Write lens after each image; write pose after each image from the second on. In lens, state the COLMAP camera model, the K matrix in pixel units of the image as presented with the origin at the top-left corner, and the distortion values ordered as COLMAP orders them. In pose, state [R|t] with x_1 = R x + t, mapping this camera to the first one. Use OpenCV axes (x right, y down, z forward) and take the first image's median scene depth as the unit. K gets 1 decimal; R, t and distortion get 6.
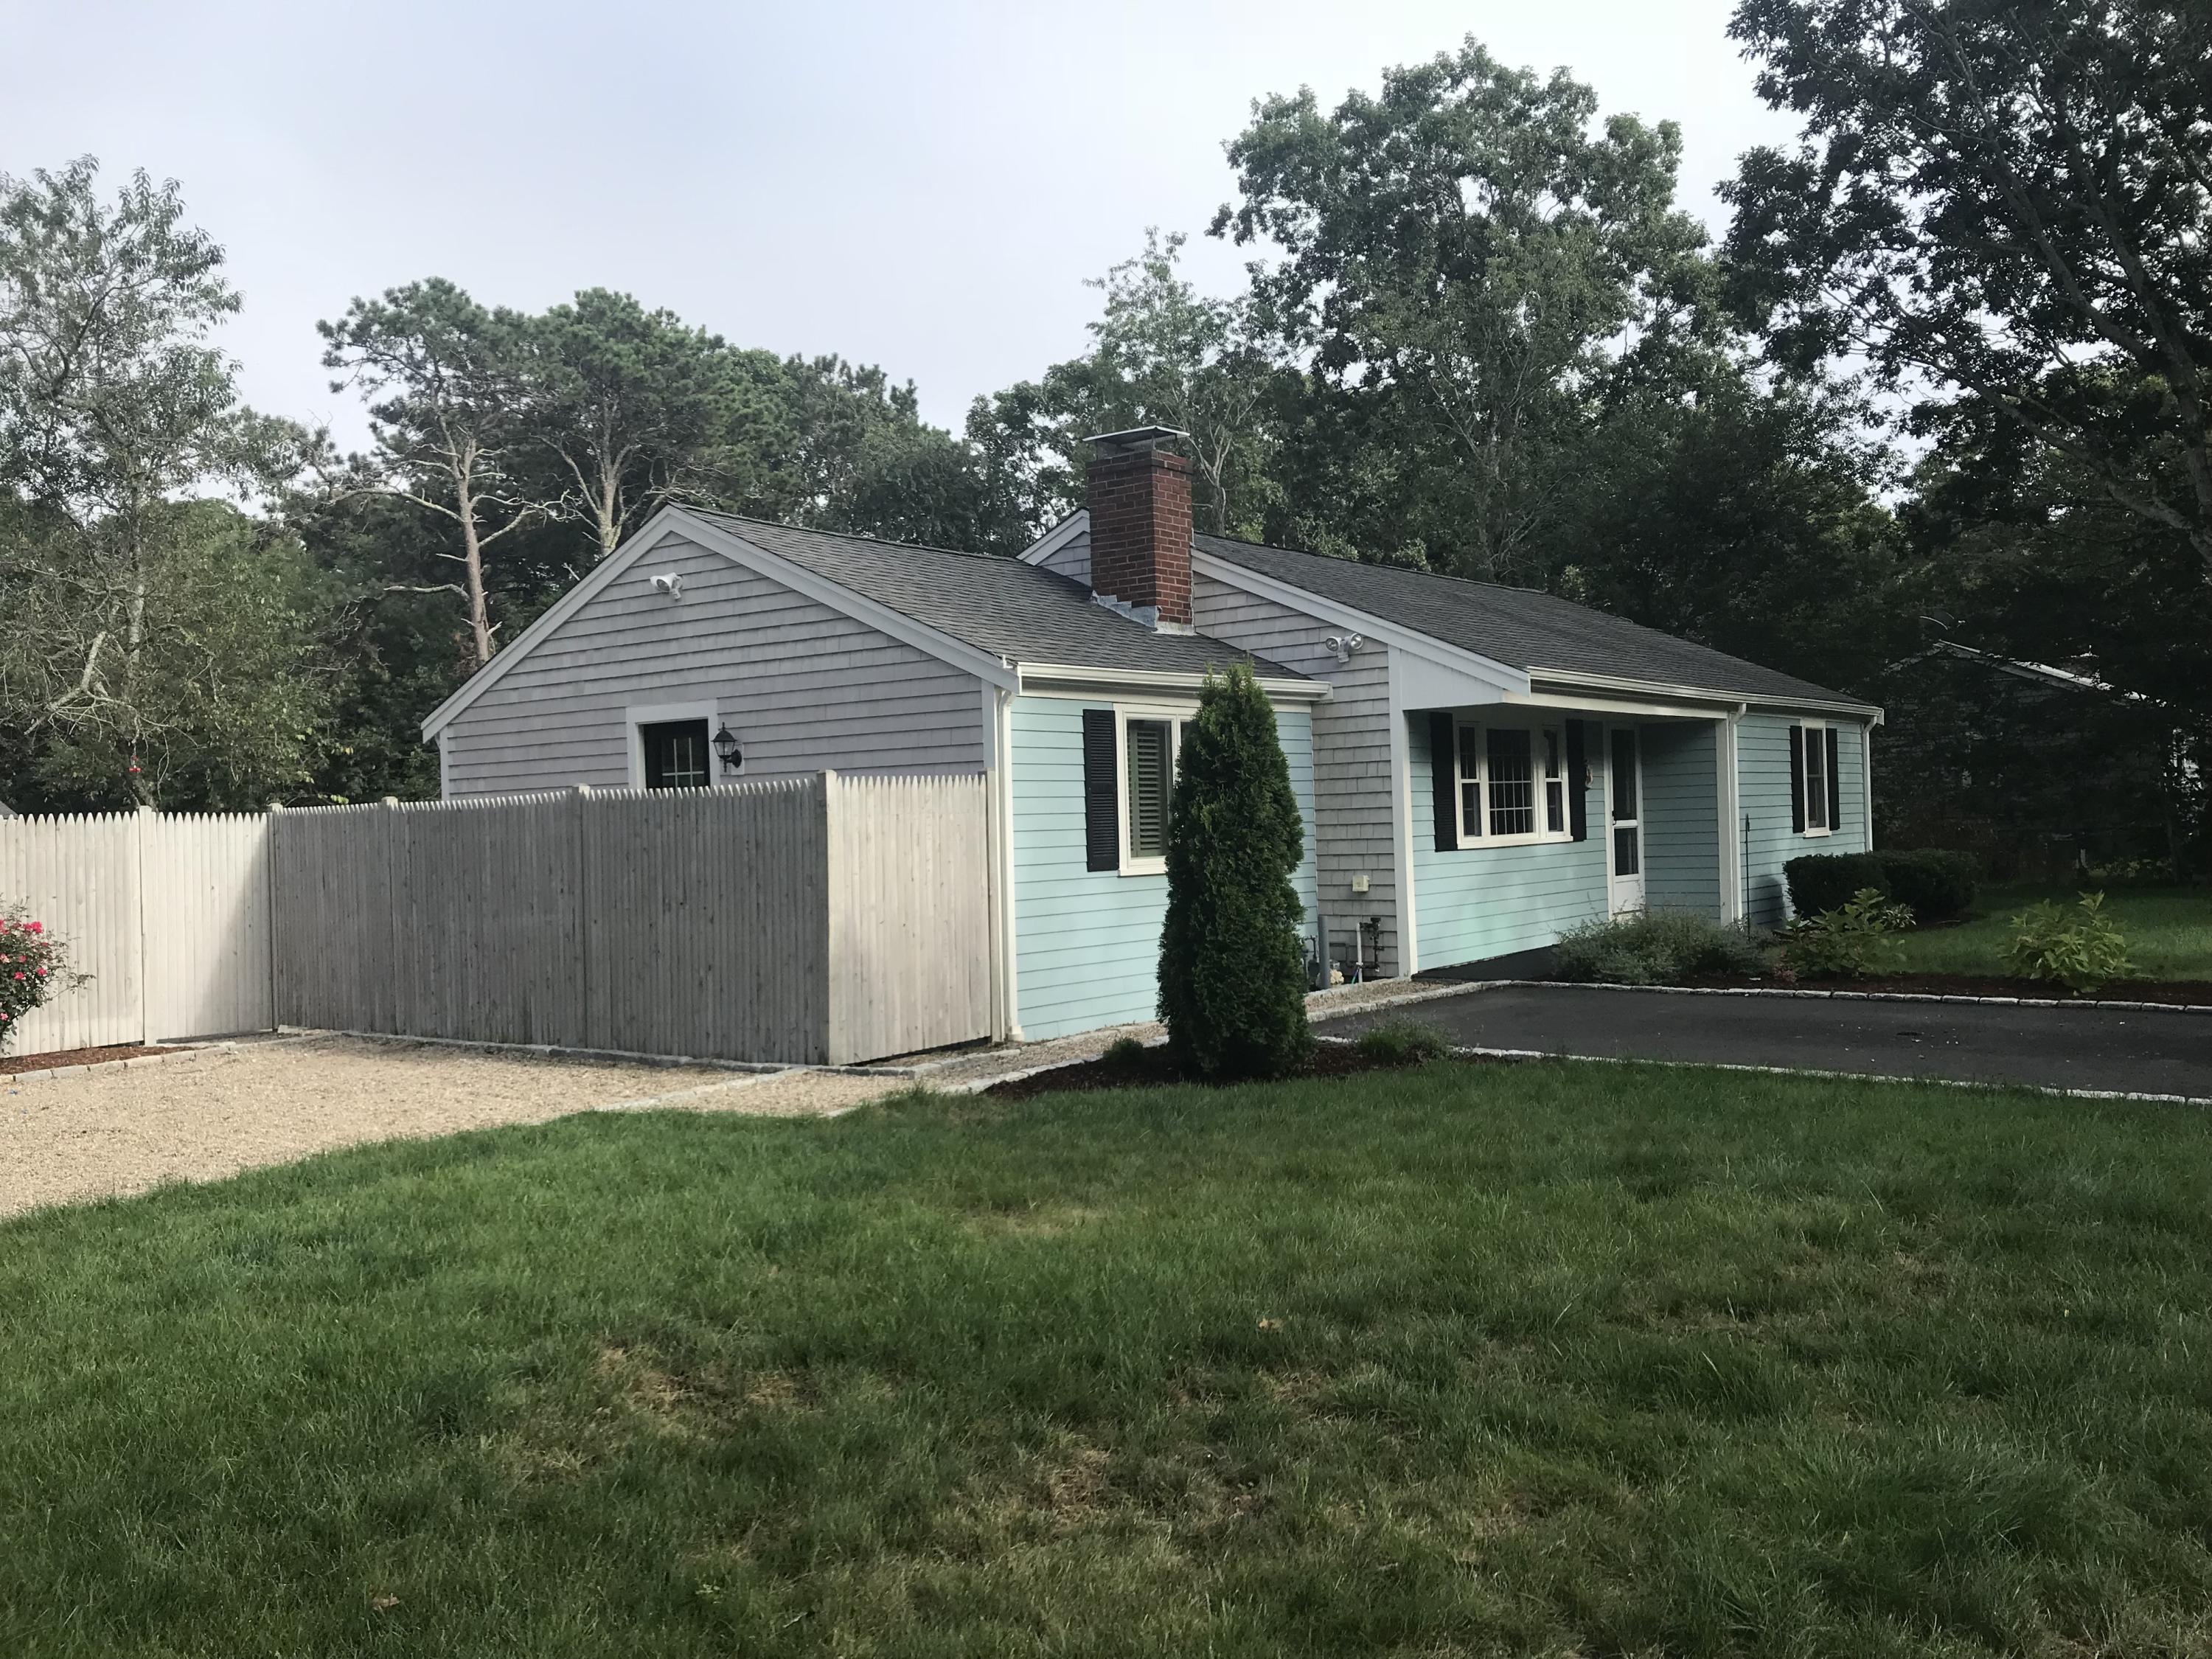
lens RADIAL K [[1831.6, 0, 1092.8], [0, 1831.6, 833.1], [0, 0, 1]] dist [0.007689, 0.009474]
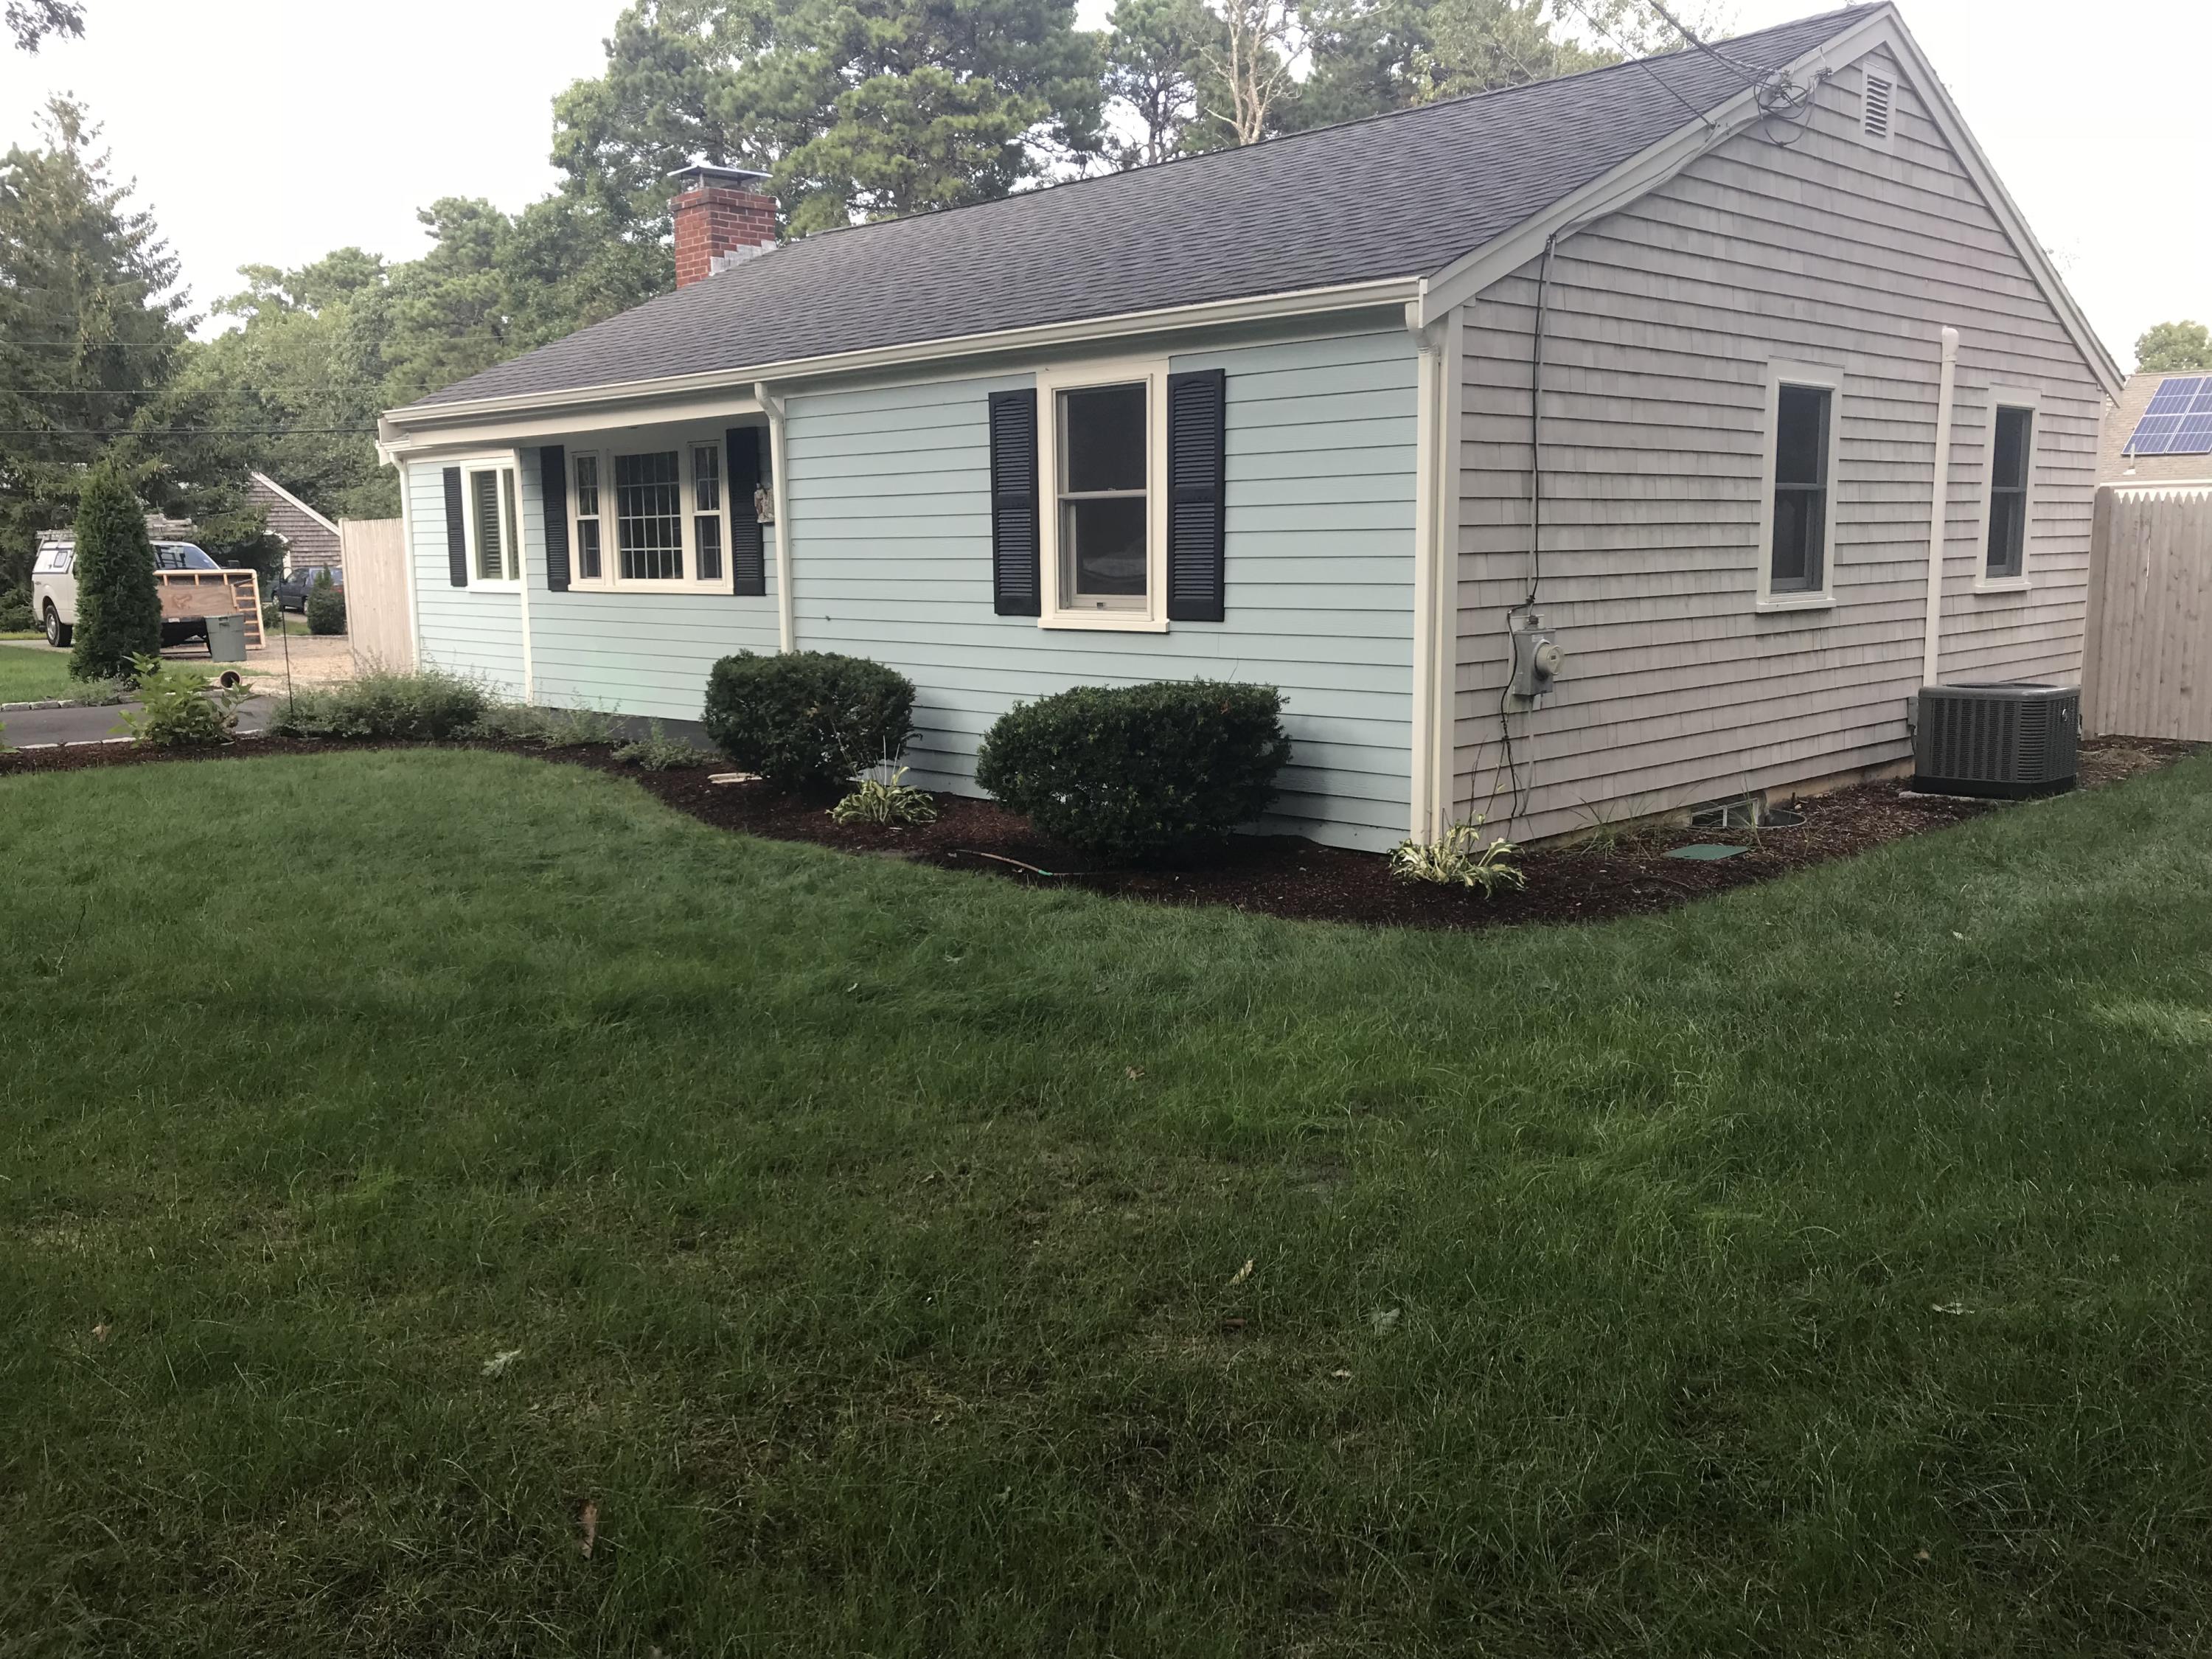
lens RADIAL K [[1831.6, 0, 1092.8], [0, 1831.6, 833.1], [0, 0, 1]] dist [0.007689, 0.009474]
pose [[-0.137423, 0.187690, -0.972567, 1.011746], [0.008243, 0.982066, 0.188358, -0.040584], [0.990478, 0.017868, -0.136506, 1.270837]]
